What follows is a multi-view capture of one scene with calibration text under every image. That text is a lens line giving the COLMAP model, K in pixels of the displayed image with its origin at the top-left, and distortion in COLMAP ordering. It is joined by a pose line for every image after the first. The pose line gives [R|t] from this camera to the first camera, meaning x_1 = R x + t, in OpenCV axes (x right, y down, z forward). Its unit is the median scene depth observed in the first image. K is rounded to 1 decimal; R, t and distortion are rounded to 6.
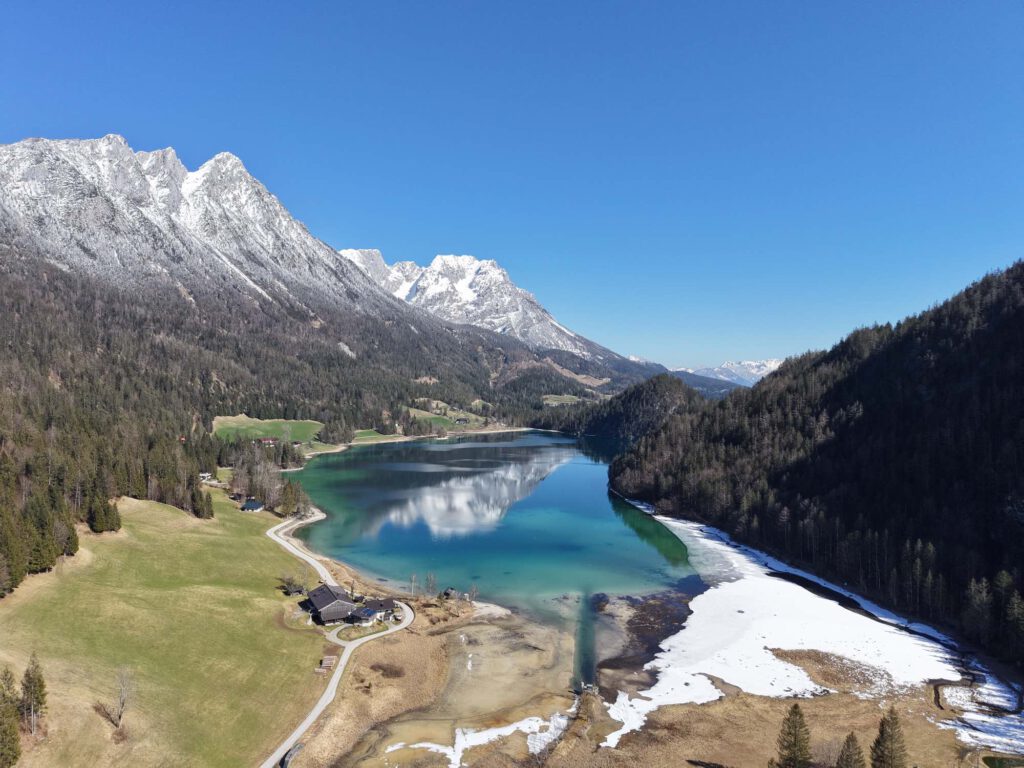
lens RADIAL K [[677.4, 0, 509.6], [0, 677.4, 391.0], [0, 0, 1]] dist [0.010971, -0.023418]
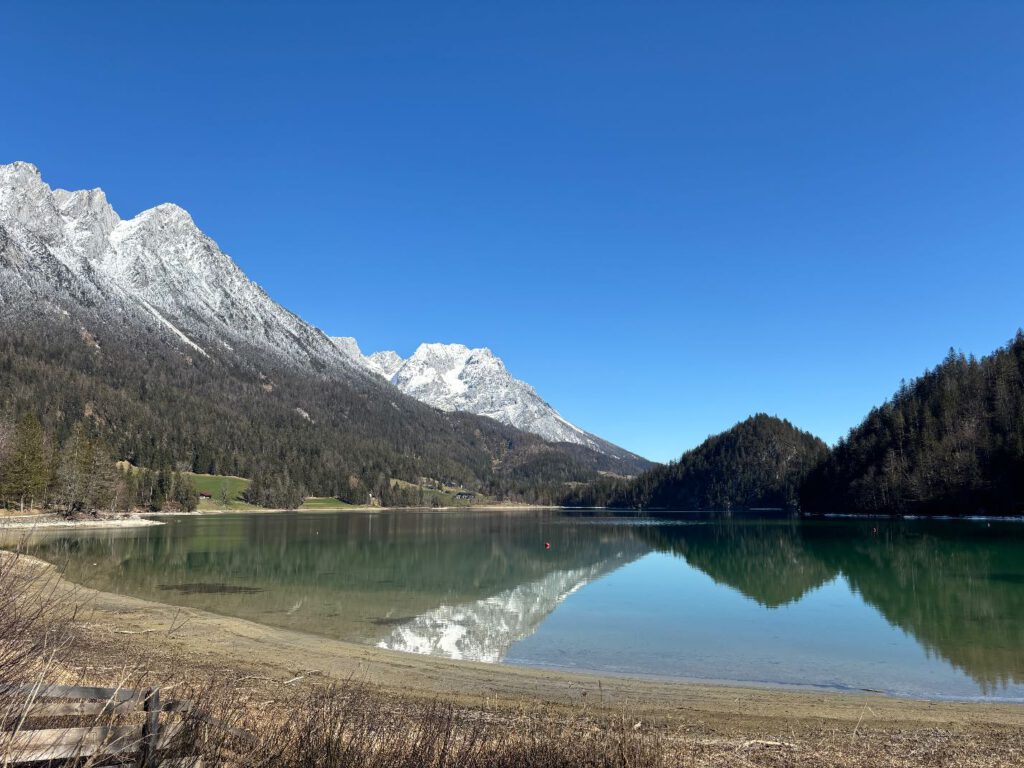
lens RADIAL K [[755.2, 0, 504.1], [0, 755.2, 384.4], [0, 0, 1]] dist [0.047959, -0.048529]
pose [[0.999904, -0.011660, 0.007423, -0.024240], [0.012765, 0.984967, -0.172271, 0.045932], [-0.005303, 0.172349, 0.985022, 0.151016]]
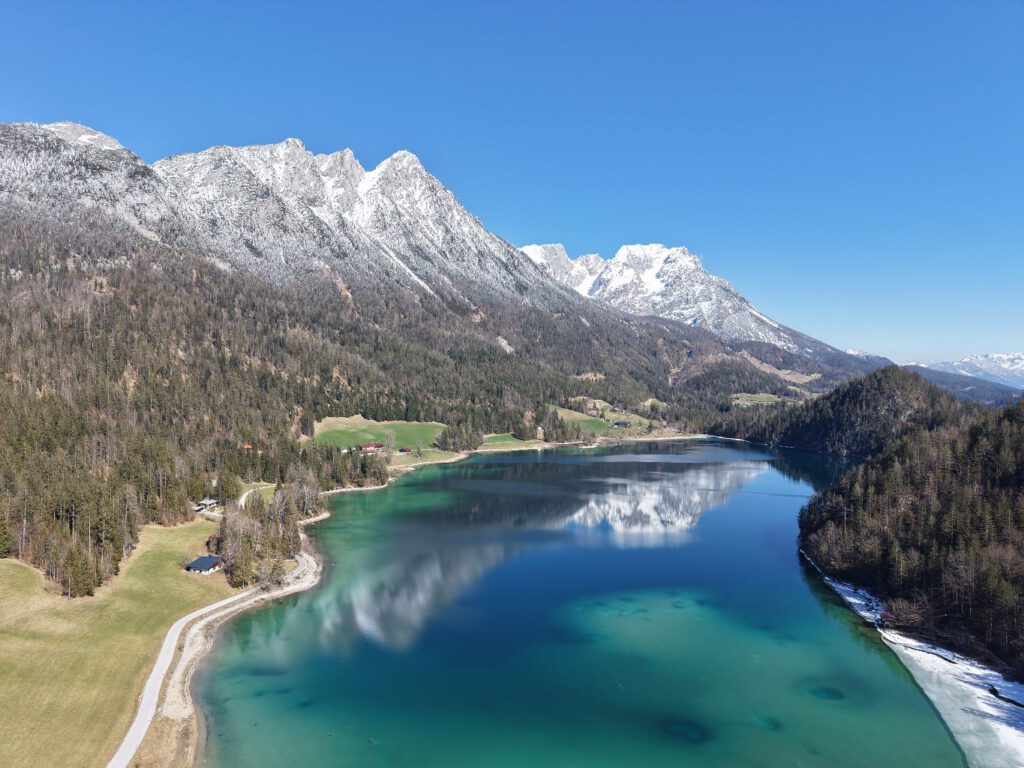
lens RADIAL K [[677.4, 0, 509.1], [0, 677.4, 387.7], [0, 0, 1]] dist [0.010971, -0.023418]
pose [[0.959242, 0.000832, -0.282585, 0.022202], [-0.001037, 0.999999, -0.000577, -0.000591], [0.282584, 0.000846, 0.959242, 0.108592]]
